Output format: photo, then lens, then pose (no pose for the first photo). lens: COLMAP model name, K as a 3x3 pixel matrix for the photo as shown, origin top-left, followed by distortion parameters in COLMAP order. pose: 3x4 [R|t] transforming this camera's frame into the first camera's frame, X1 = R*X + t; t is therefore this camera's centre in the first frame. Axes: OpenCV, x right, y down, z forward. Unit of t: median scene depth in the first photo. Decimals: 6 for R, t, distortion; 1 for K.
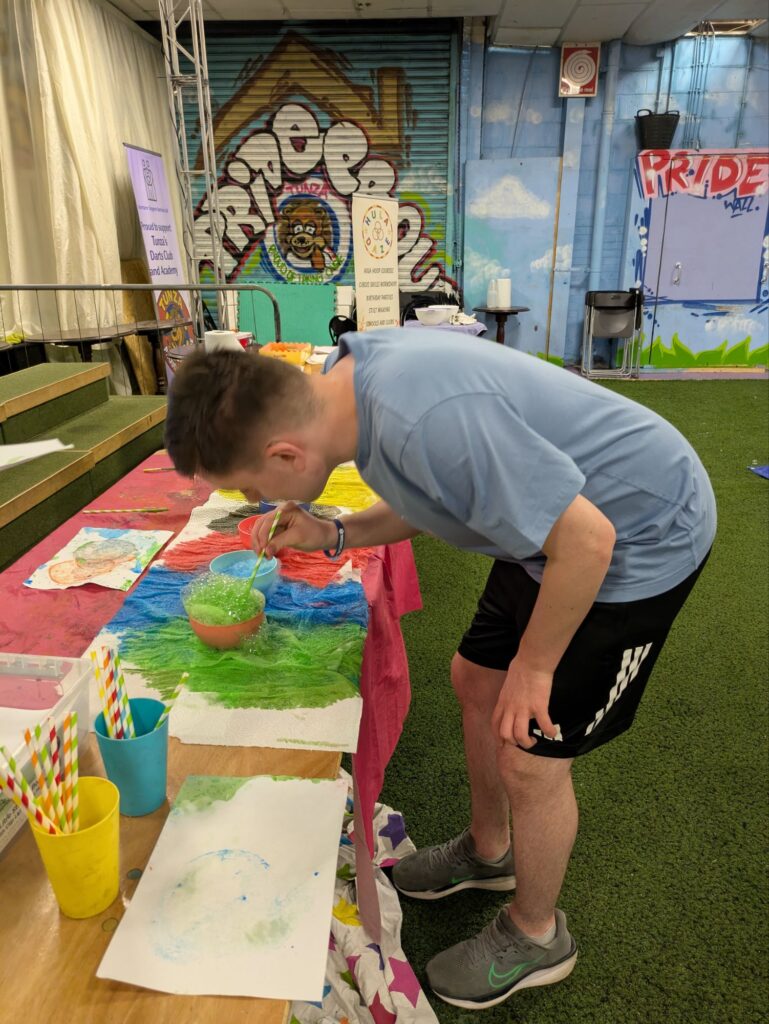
lens RADIAL K [[763.4, 0, 392.1], [0, 763.4, 510.0], [0, 0, 1]] dist [0.044475, -0.038607]
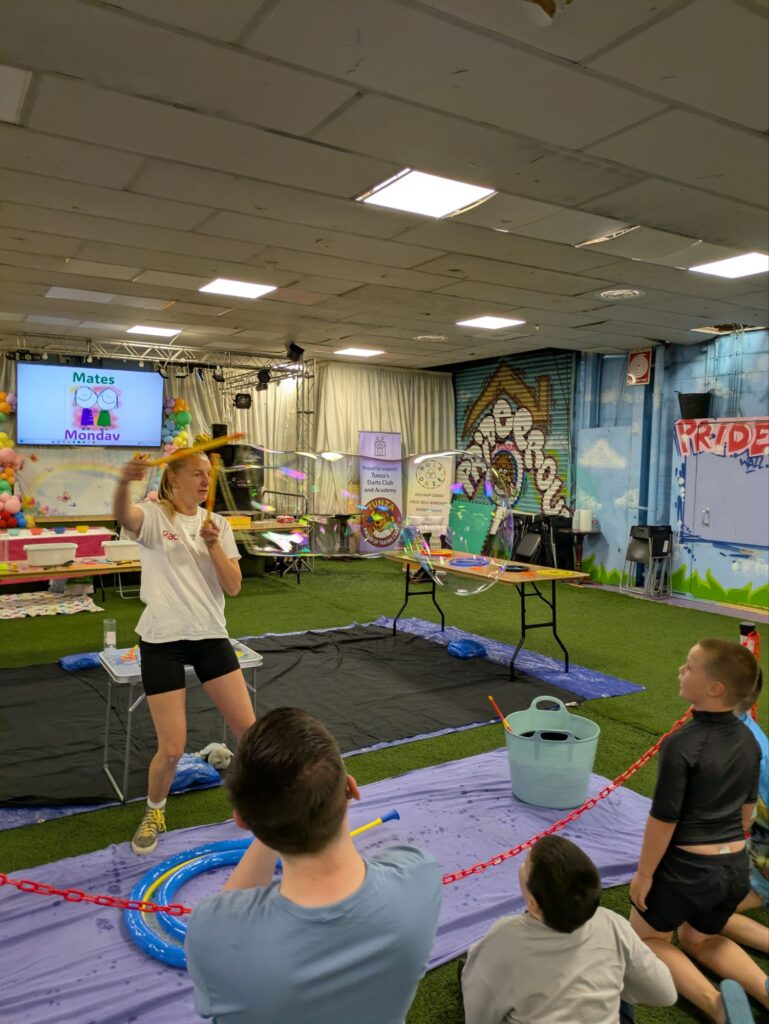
lens RADIAL K [[763.4, 0, 372.2], [0, 763.4, 503.0], [0, 0, 1]] dist [0.044475, -0.038607]
pose [[0.551001, 0.063444, -0.832089, 1.058338], [-0.303890, 0.943897, -0.129263, -0.028331], [0.777206, 0.324088, 0.539368, -0.010457]]
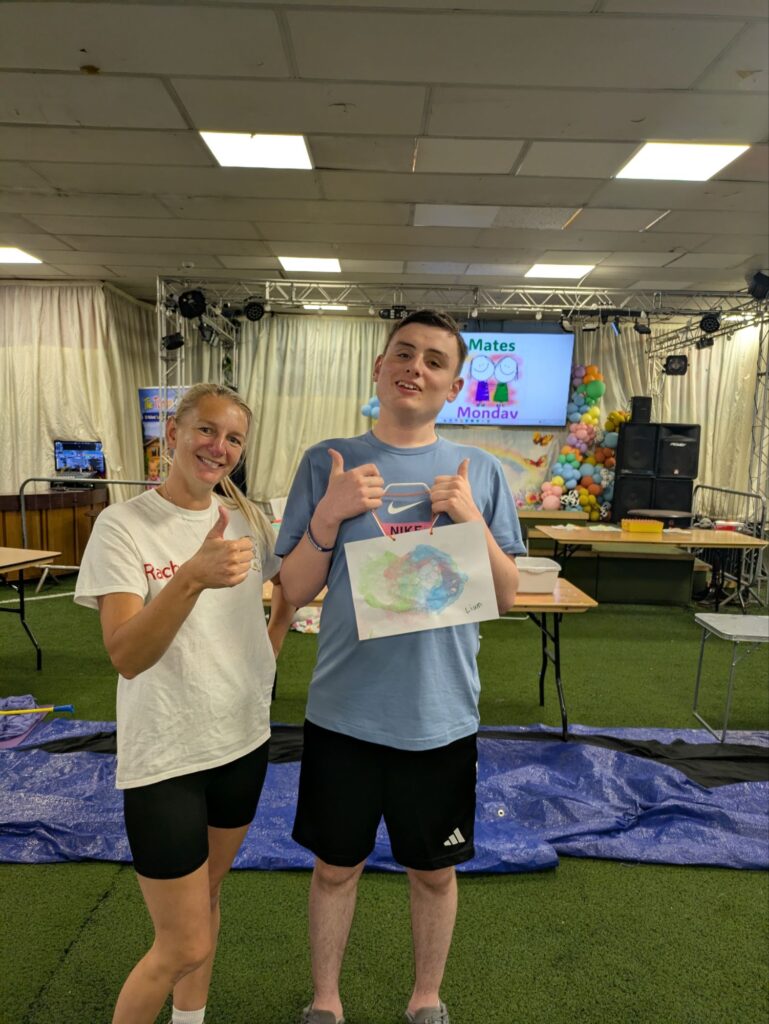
lens RADIAL K [[763.4, 0, 379.4], [0, 763.4, 527.5], [0, 0, 1]] dist [0.044475, -0.038607]
pose [[0.054109, 0.128941, -0.990175, 0.775902], [-0.366925, 0.924819, 0.100380, -0.066689], [0.928676, 0.357889, 0.097352, 0.111491]]
